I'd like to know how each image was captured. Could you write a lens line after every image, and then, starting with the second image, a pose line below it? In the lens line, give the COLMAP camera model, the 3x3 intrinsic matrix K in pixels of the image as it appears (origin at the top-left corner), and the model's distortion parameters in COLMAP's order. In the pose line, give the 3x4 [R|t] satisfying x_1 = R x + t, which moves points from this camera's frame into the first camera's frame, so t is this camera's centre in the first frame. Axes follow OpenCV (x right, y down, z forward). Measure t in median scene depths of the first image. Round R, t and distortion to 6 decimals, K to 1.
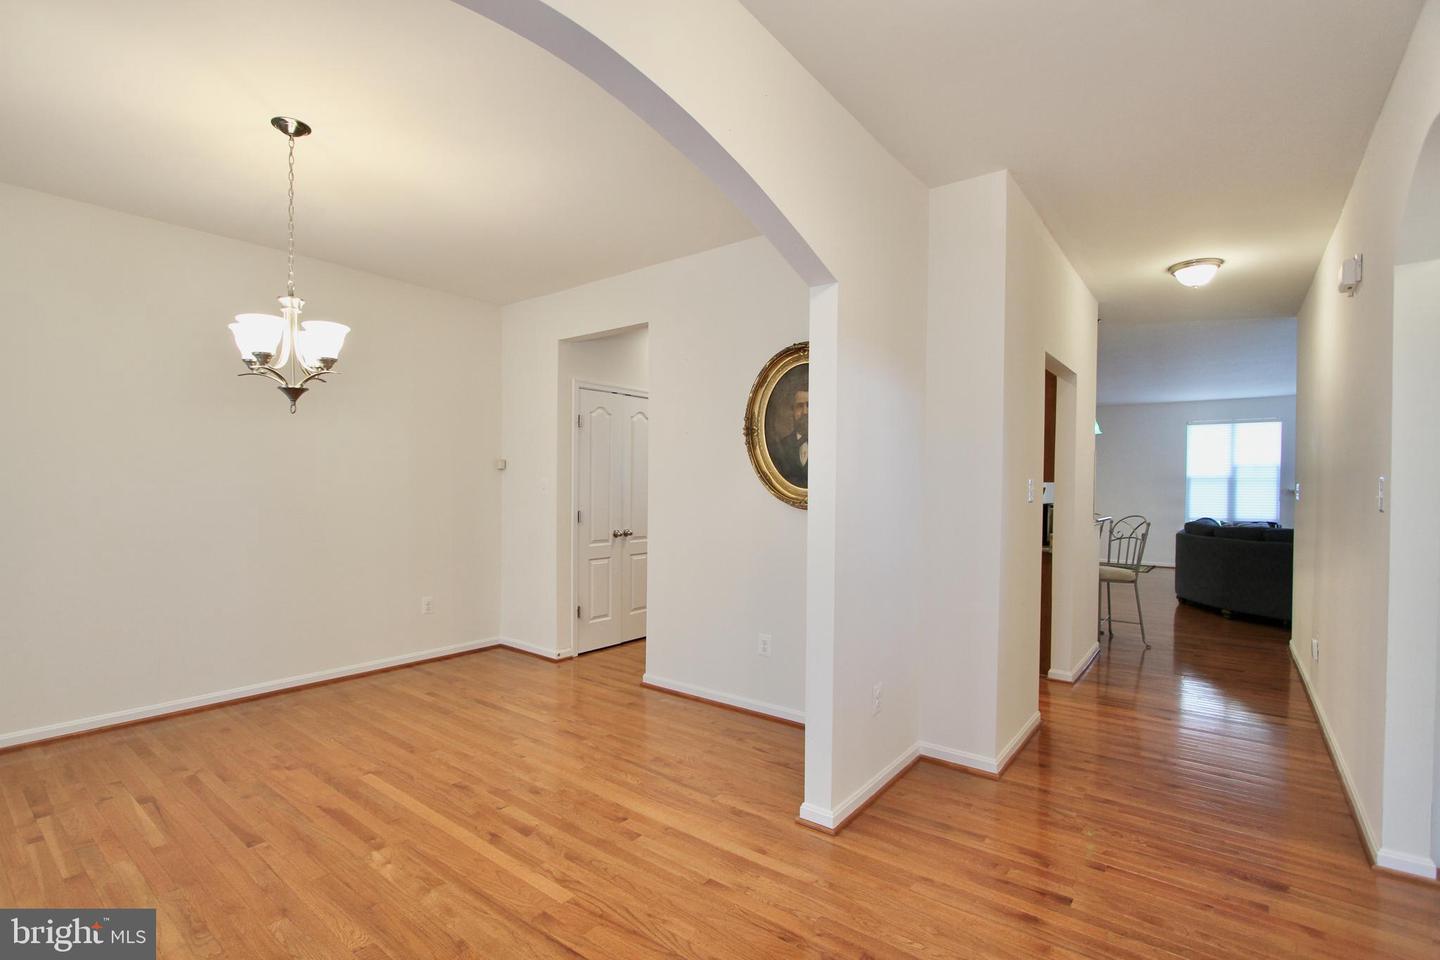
lens RADIAL K [[668.3, 0, 697.3], [0, 668.3, 488.2], [0, 0, 1]] dist [-0.011038, 0.001810]
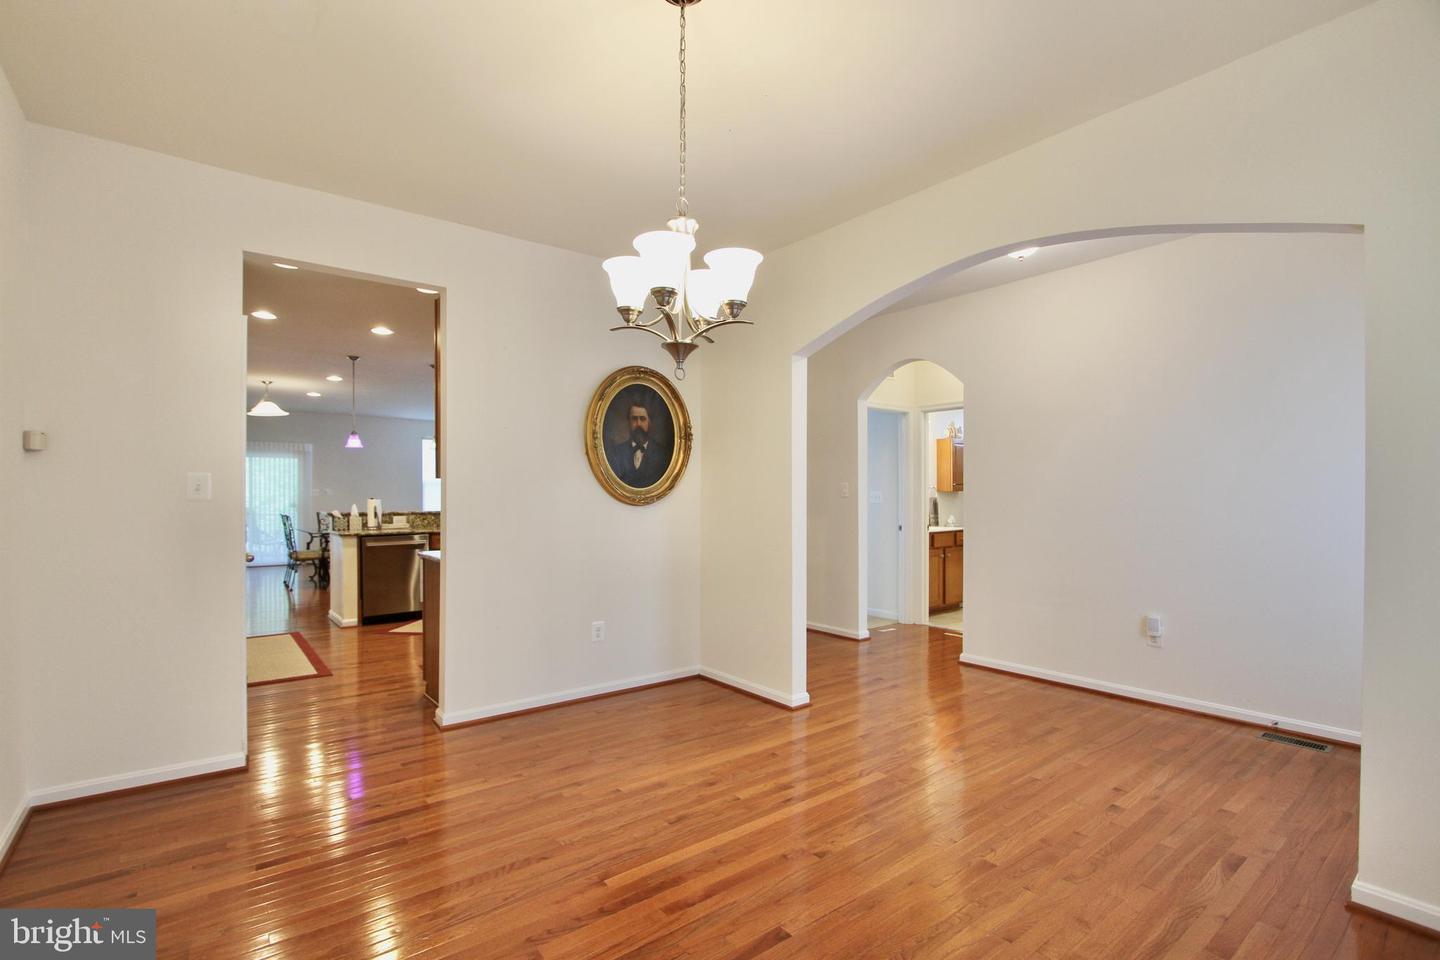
lens RADIAL K [[668.3, 0, 711.8], [0, 668.3, 495.0], [0, 0, 1]] dist [-0.011038, 0.001810]
pose [[0.230066, -0.007335, 0.973147, -0.947160], [0.005865, 0.999964, 0.006150, 0.005635], [-0.973157, 0.004293, 0.230101, 0.584576]]
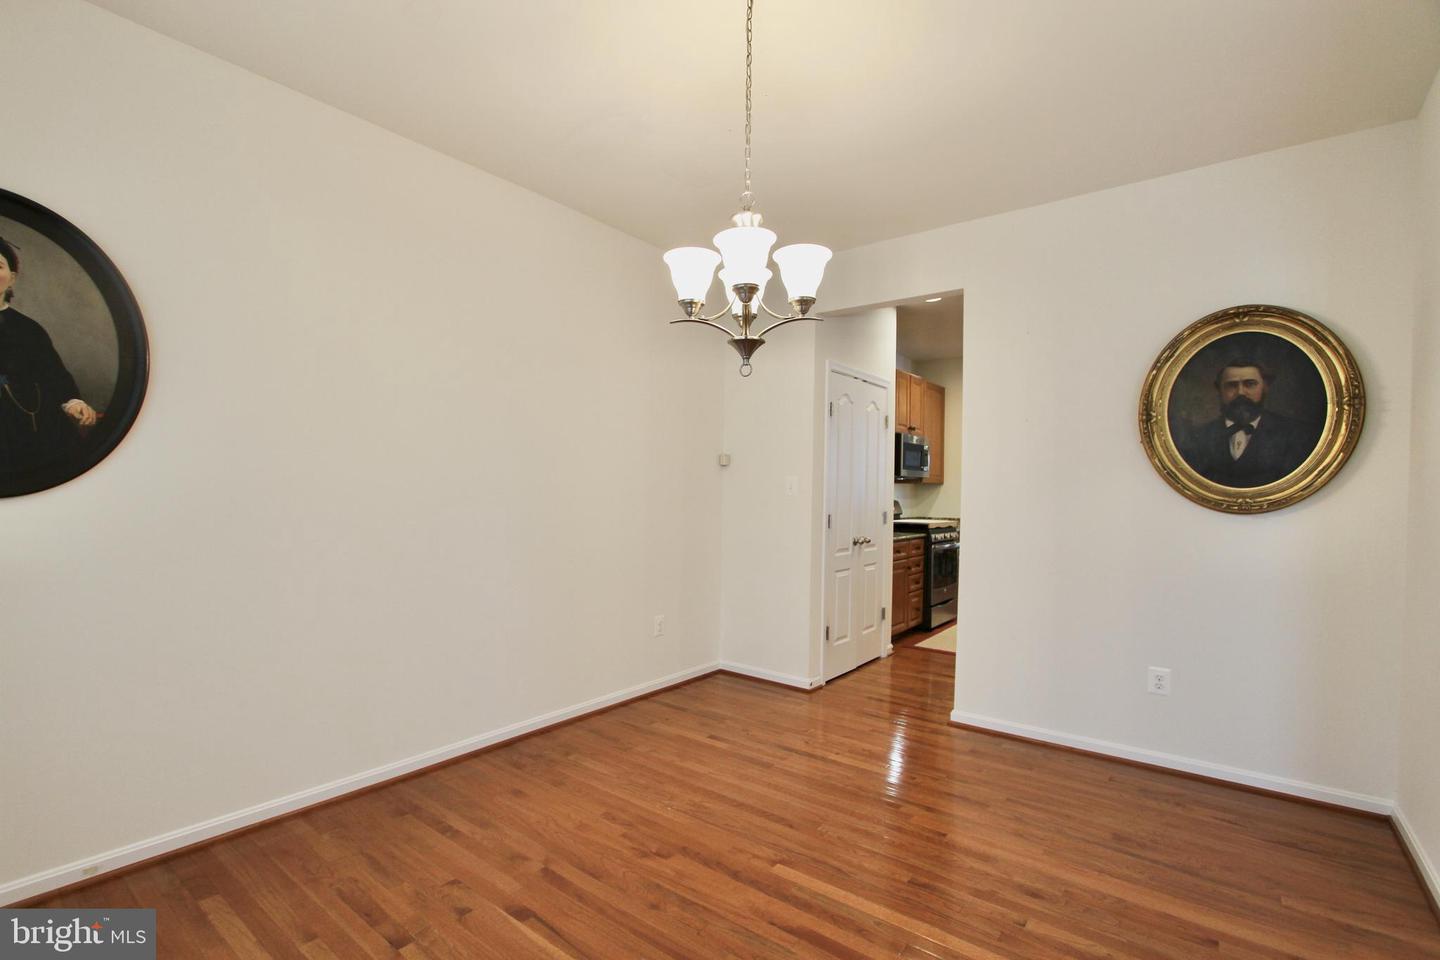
lens RADIAL K [[668.3, 0, 703.4], [0, 668.3, 490.7], [0, 0, 1]] dist [-0.011038, 0.001810]
pose [[0.999945, 0.006592, 0.008140, -0.475508], [-0.006565, 0.999973, -0.003276, 0.010068], [-0.008161, 0.003222, 0.999962, 0.203719]]
